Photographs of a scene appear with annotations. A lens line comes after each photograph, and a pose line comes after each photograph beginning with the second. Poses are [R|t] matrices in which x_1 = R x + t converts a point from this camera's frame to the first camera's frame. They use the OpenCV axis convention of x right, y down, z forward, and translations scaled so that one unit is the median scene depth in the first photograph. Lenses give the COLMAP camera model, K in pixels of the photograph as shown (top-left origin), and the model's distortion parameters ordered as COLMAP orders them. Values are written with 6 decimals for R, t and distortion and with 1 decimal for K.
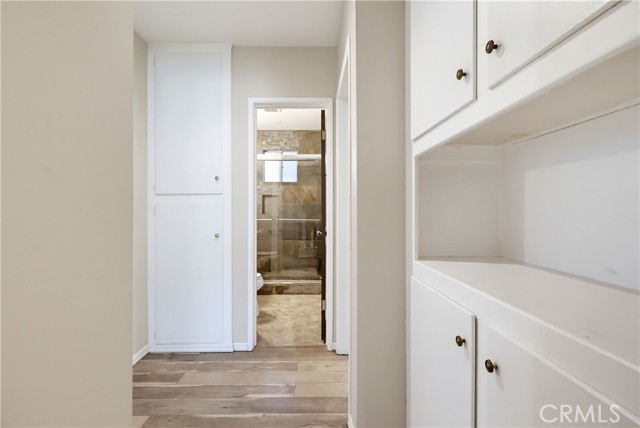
lens RADIAL K [[302.4, 0, 320.6], [0, 302.4, 212.9], [0, 0, 1]] dist [-0.005491, 0.000382]
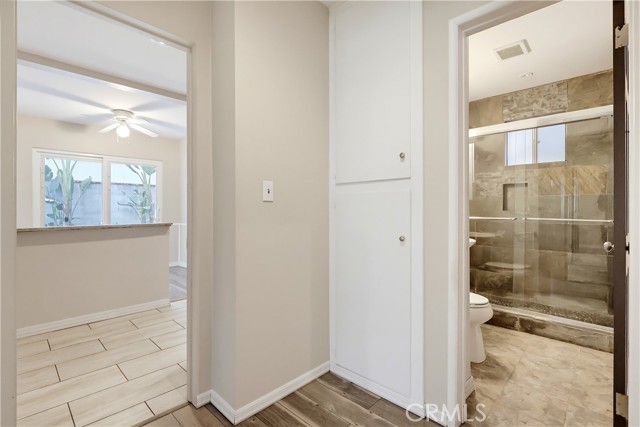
lens RADIAL K [[302.4, 0, 317.7], [0, 302.4, 210.5], [0, 0, 1]] dist [-0.005491, 0.000382]
pose [[0.705494, -0.000089, -0.708716, 0.005549], [-0.002562, 0.999993, -0.002675, 0.007590], [0.708711, 0.003703, 0.705489, 0.217860]]
